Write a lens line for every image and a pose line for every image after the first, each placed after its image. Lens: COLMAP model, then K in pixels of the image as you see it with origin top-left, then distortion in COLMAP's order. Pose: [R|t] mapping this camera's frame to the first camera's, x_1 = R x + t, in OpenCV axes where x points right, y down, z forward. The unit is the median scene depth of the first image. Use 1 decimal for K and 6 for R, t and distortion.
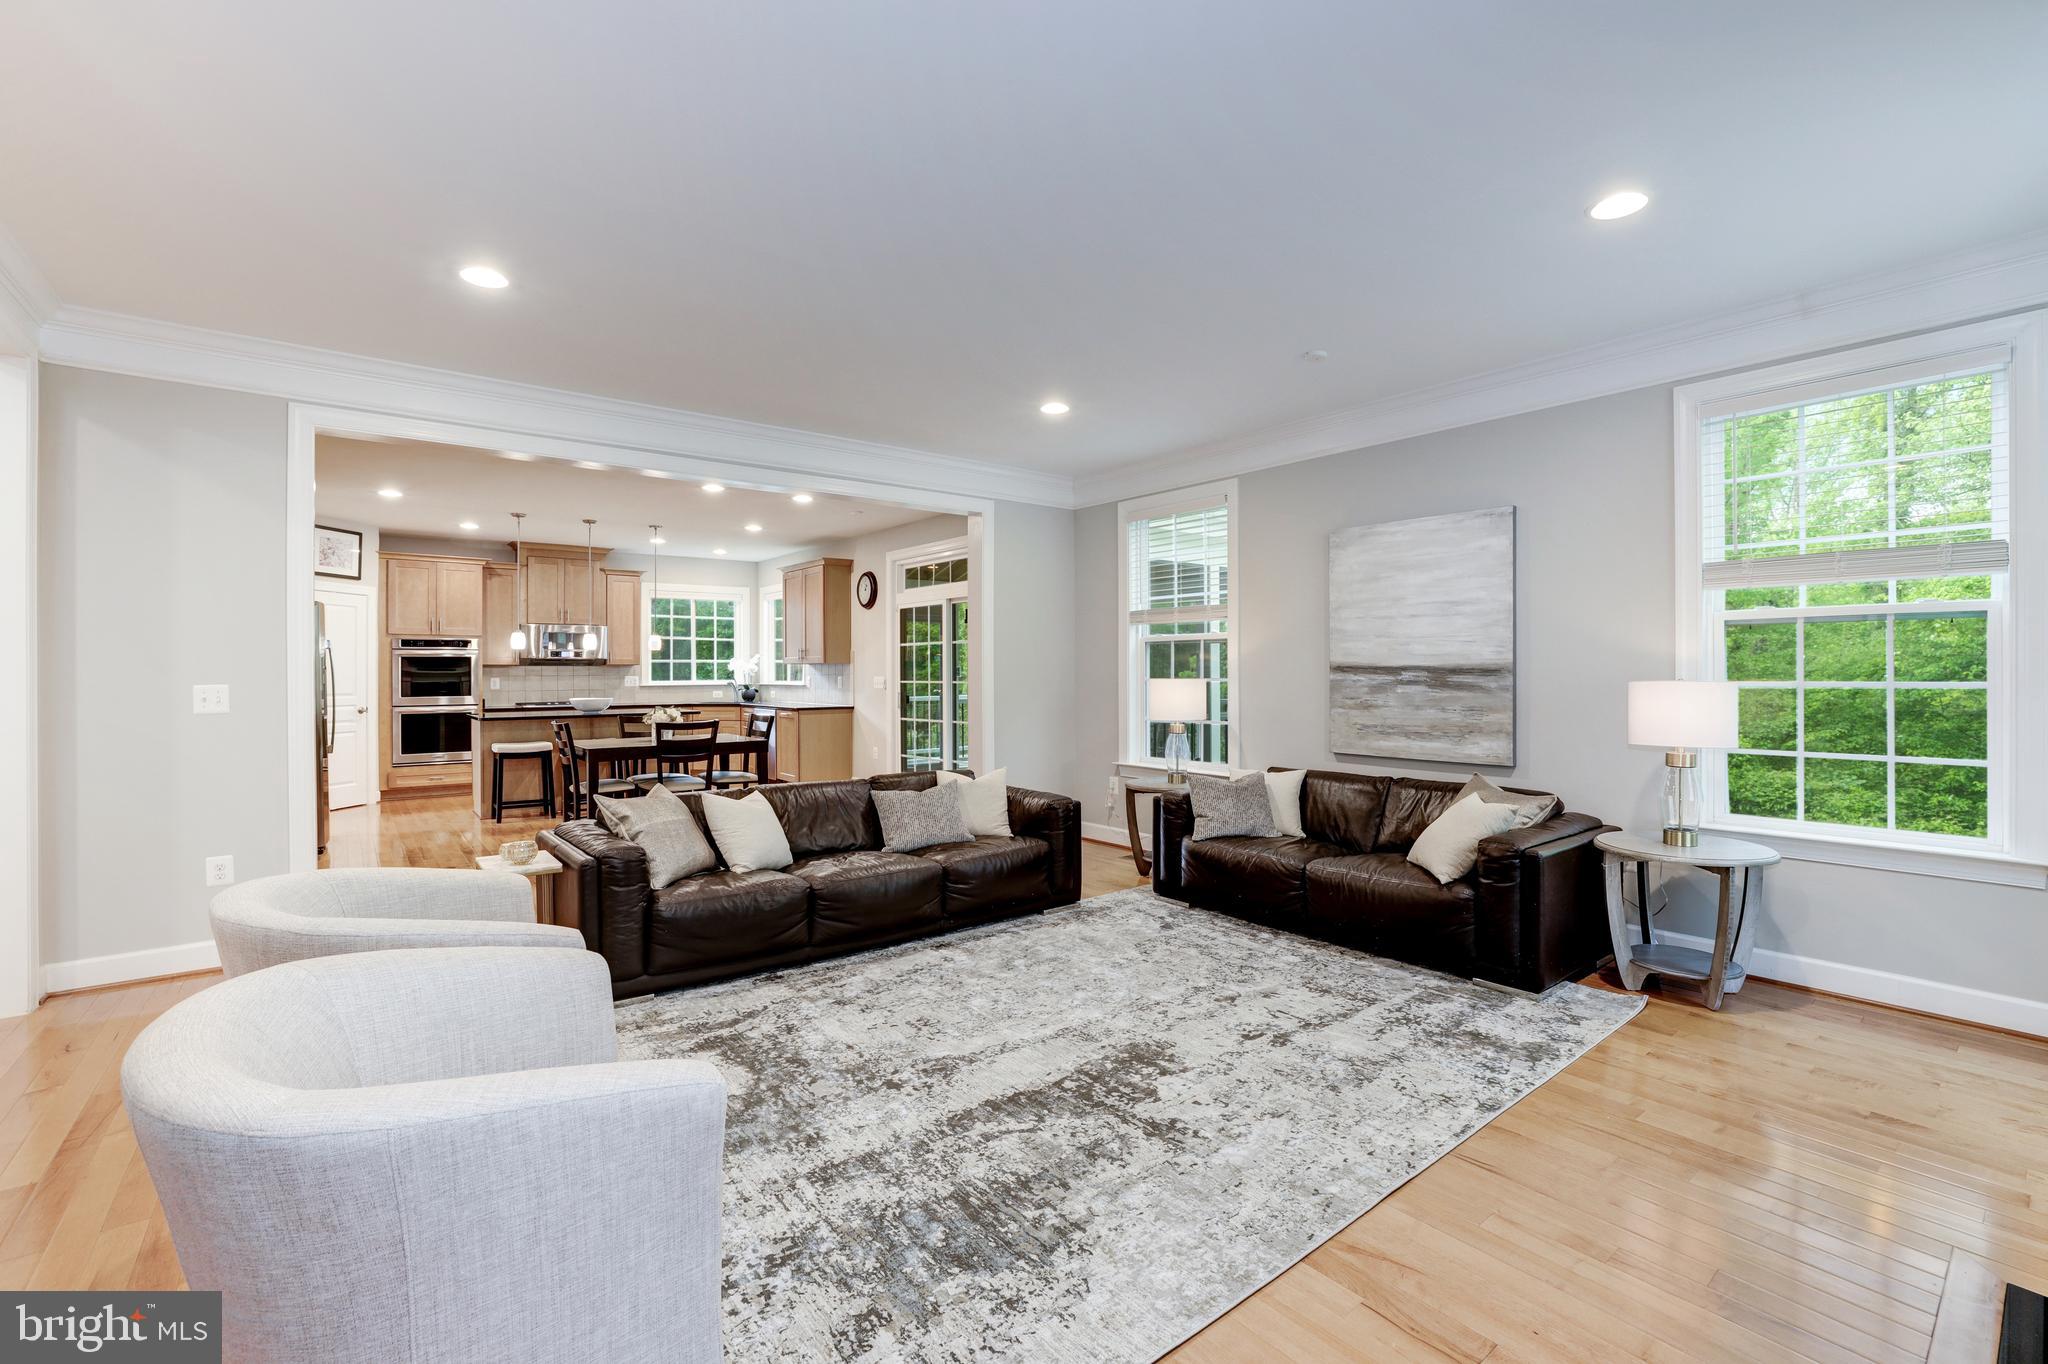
lens RADIAL K [[878.6, 0, 1020.2], [0, 878.6, 669.9], [0, 0, 1]] dist [-0.034557, 0.007805]
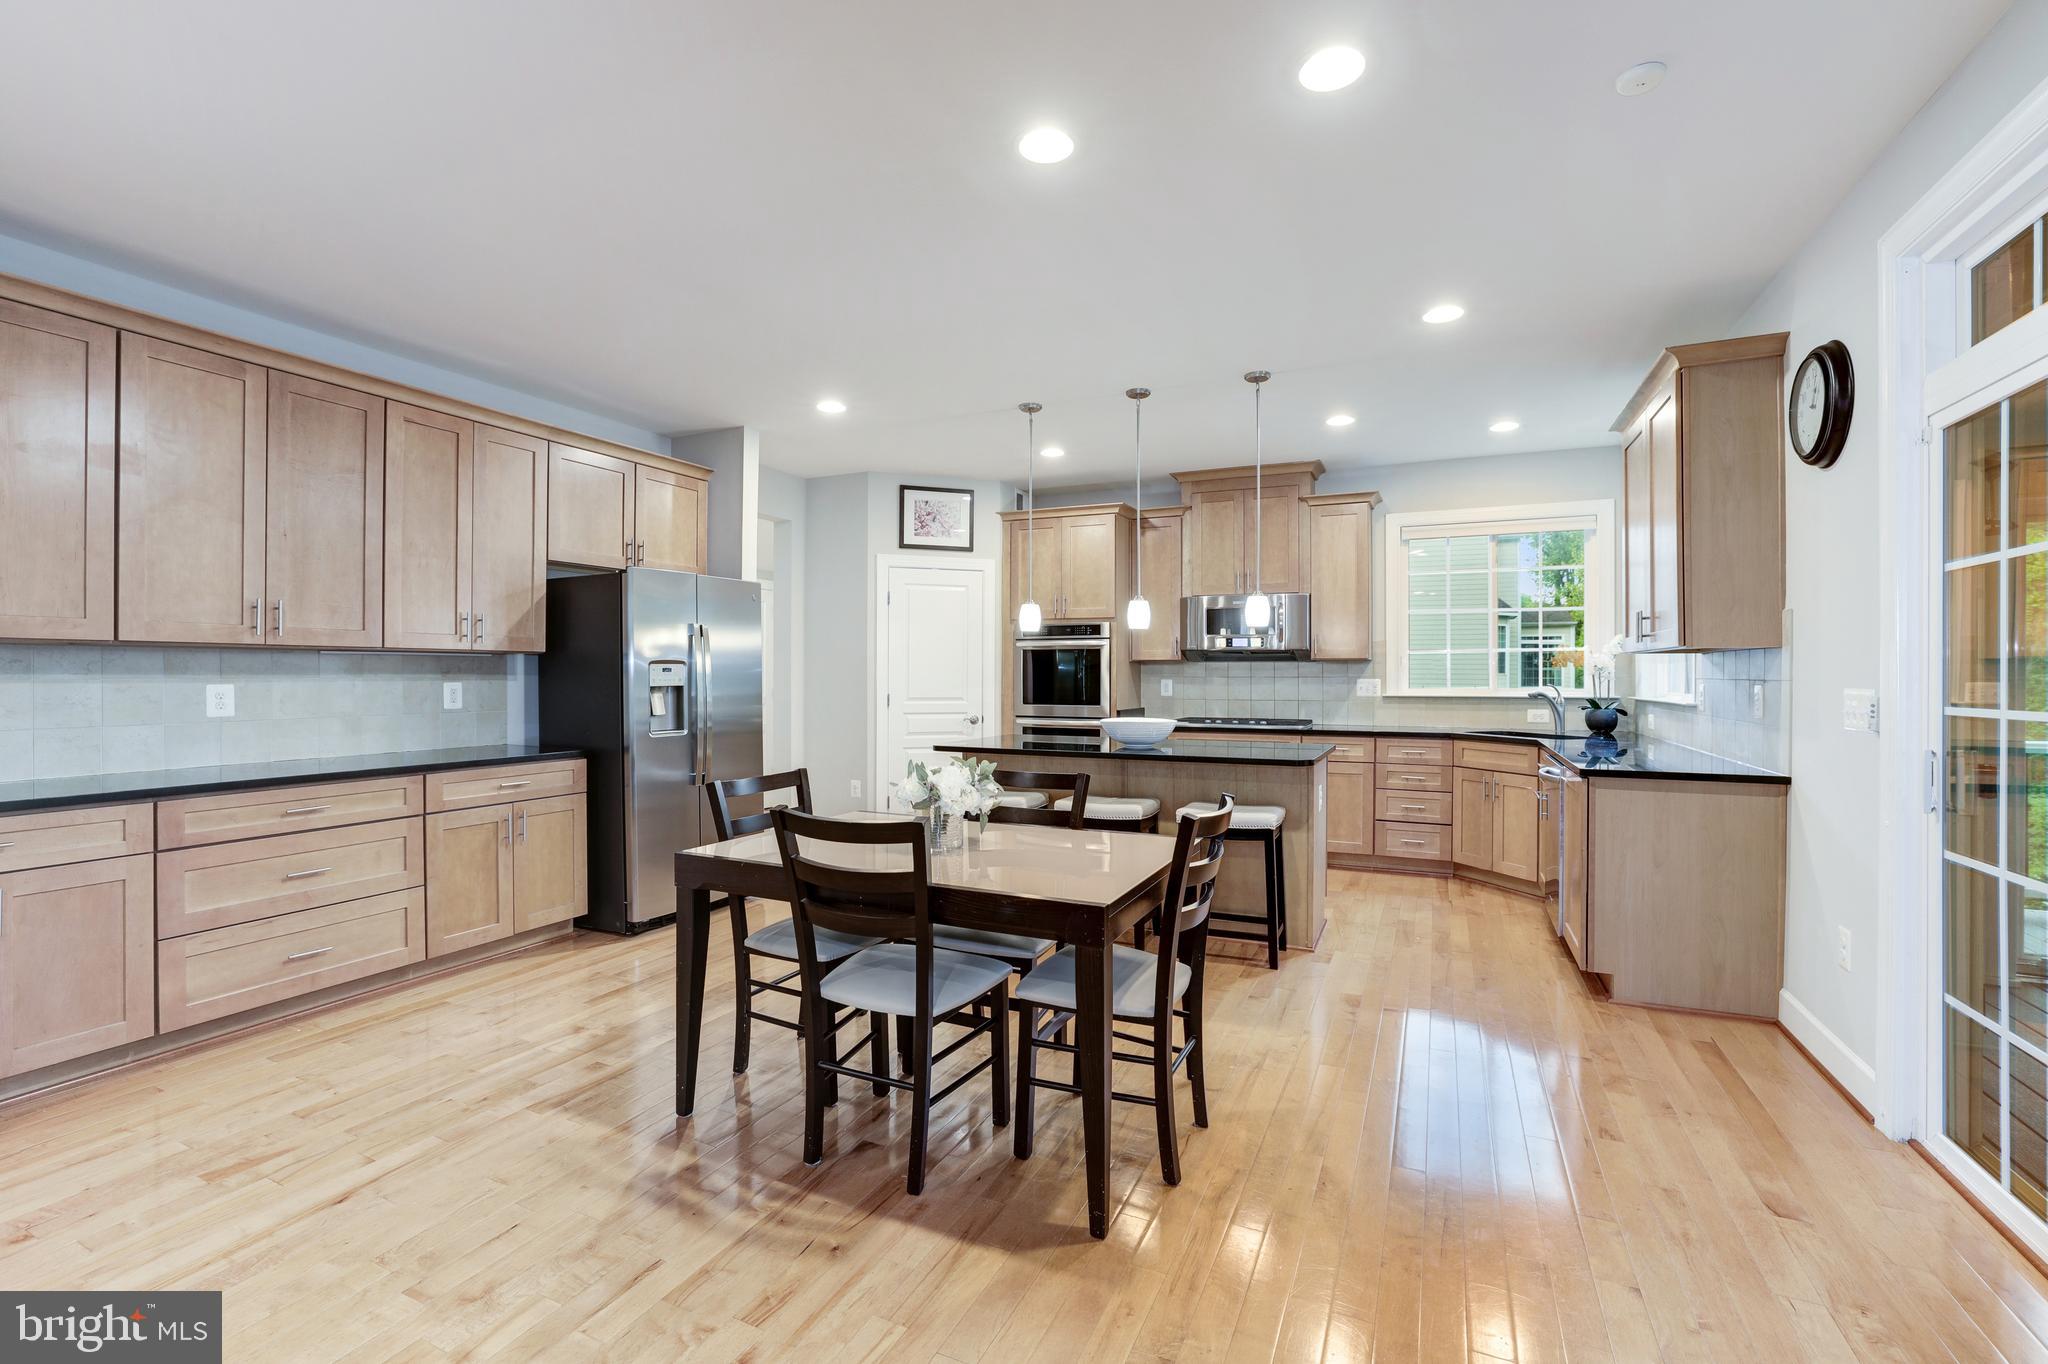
lens RADIAL K [[878.6, 0, 1041.7], [0, 878.6, 671.3], [0, 0, 1]] dist [-0.034557, 0.007805]
pose [[0.459571, 0.002018, -0.888139, -0.035192], [-0.001956, 0.999997, 0.001260, 0.002221], [0.888139, 0.001158, 0.459574, 0.645722]]
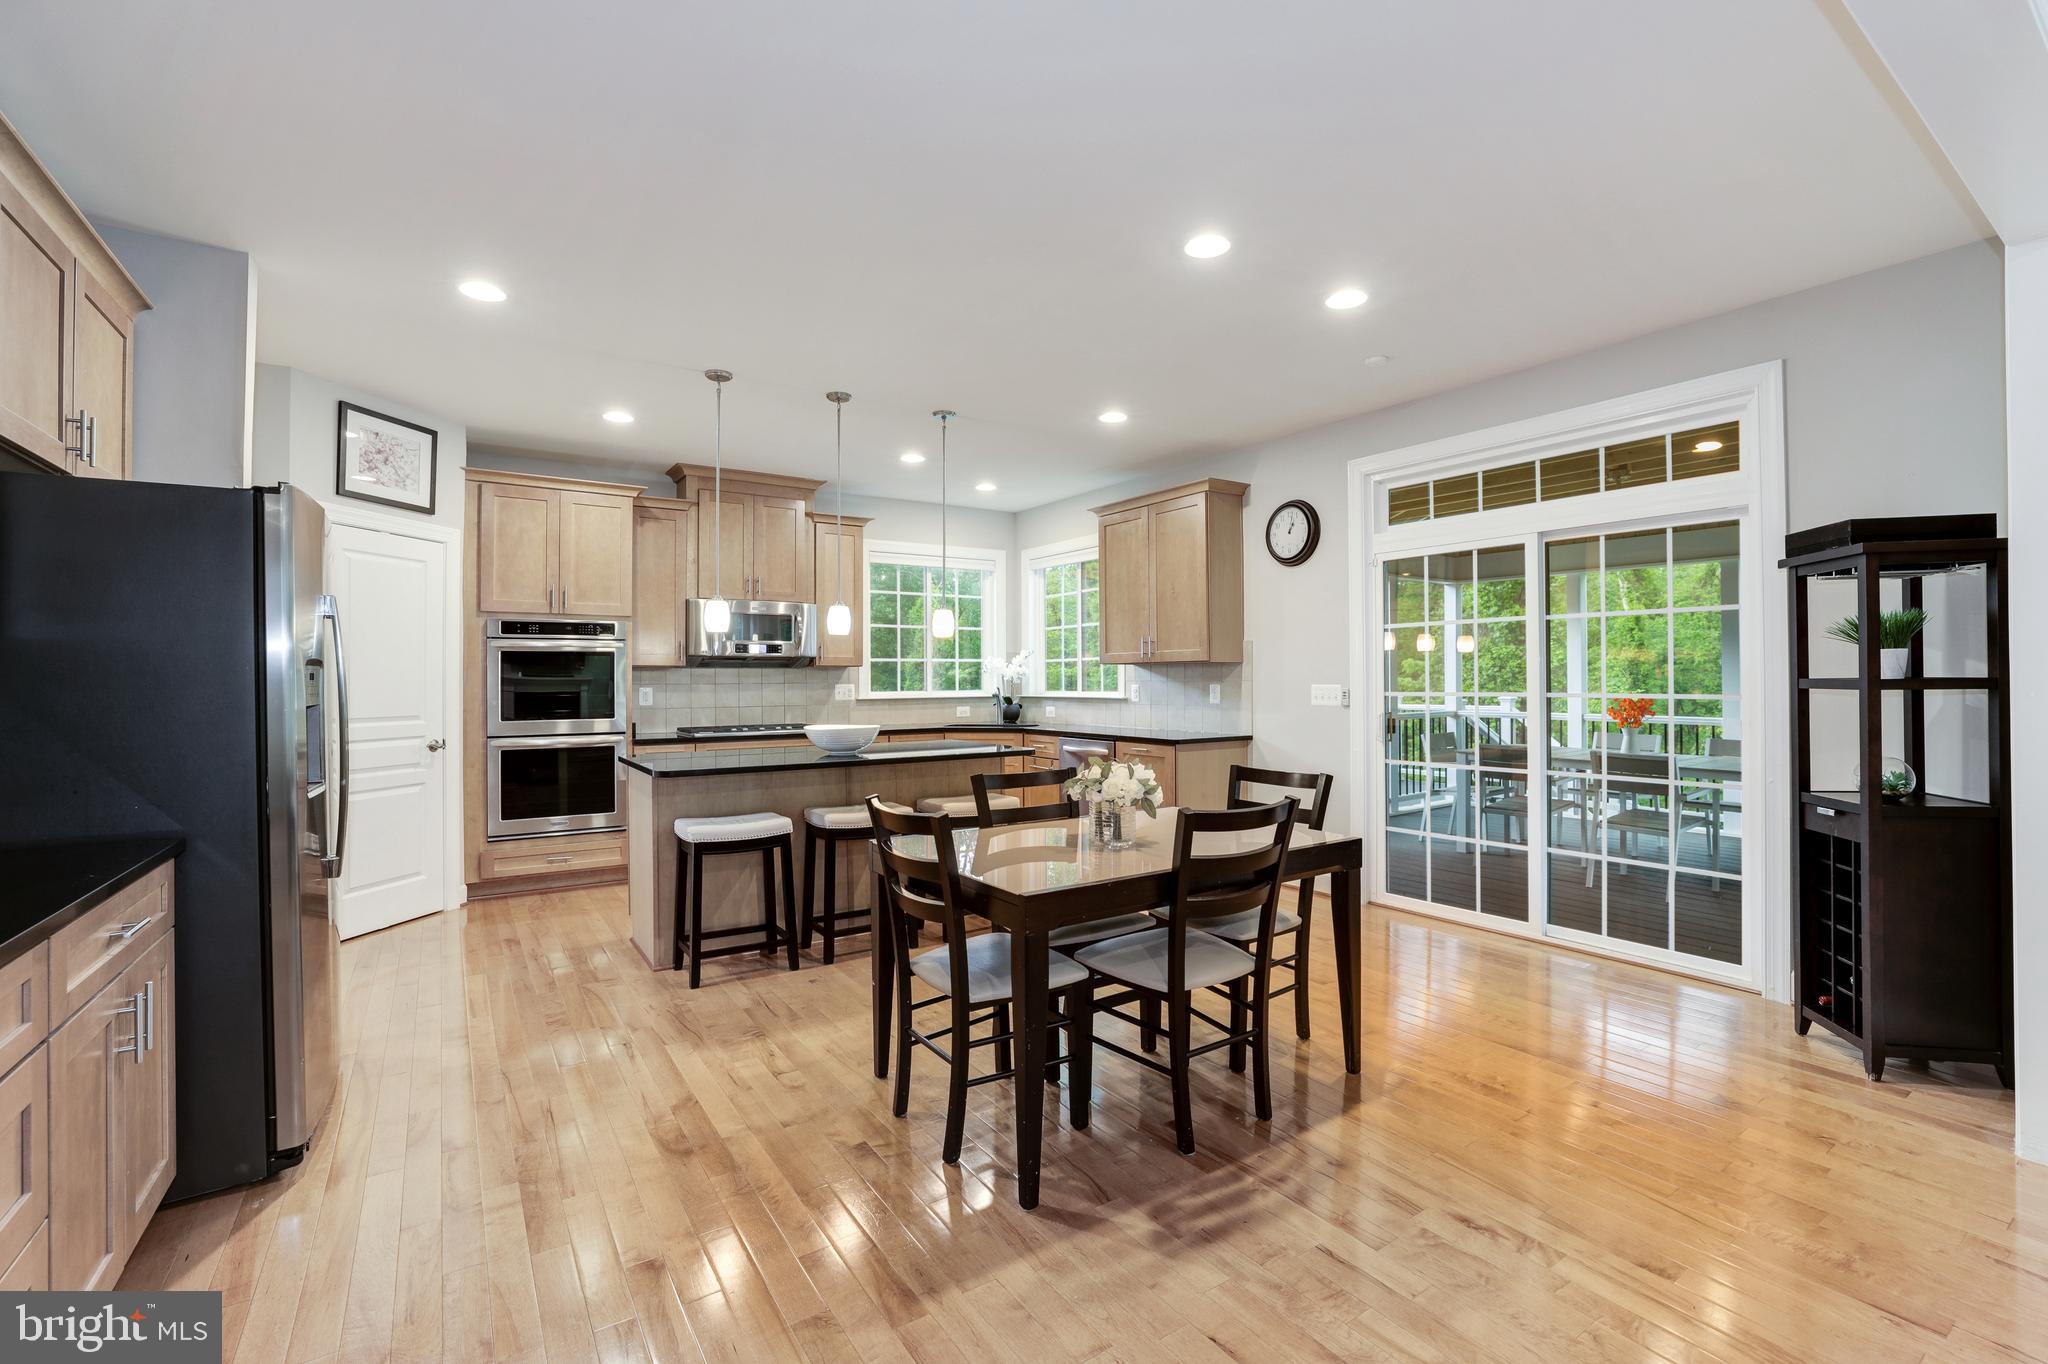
lens RADIAL K [[878.6, 0, 1020.9], [0, 878.6, 664.1], [0, 0, 1]] dist [-0.034557, 0.007805]
pose [[0.997080, -0.002872, -0.076308, -0.317615], [0.001846, 0.999907, -0.013503, 0.001701], [0.076340, 0.013322, 0.996993, 0.437263]]
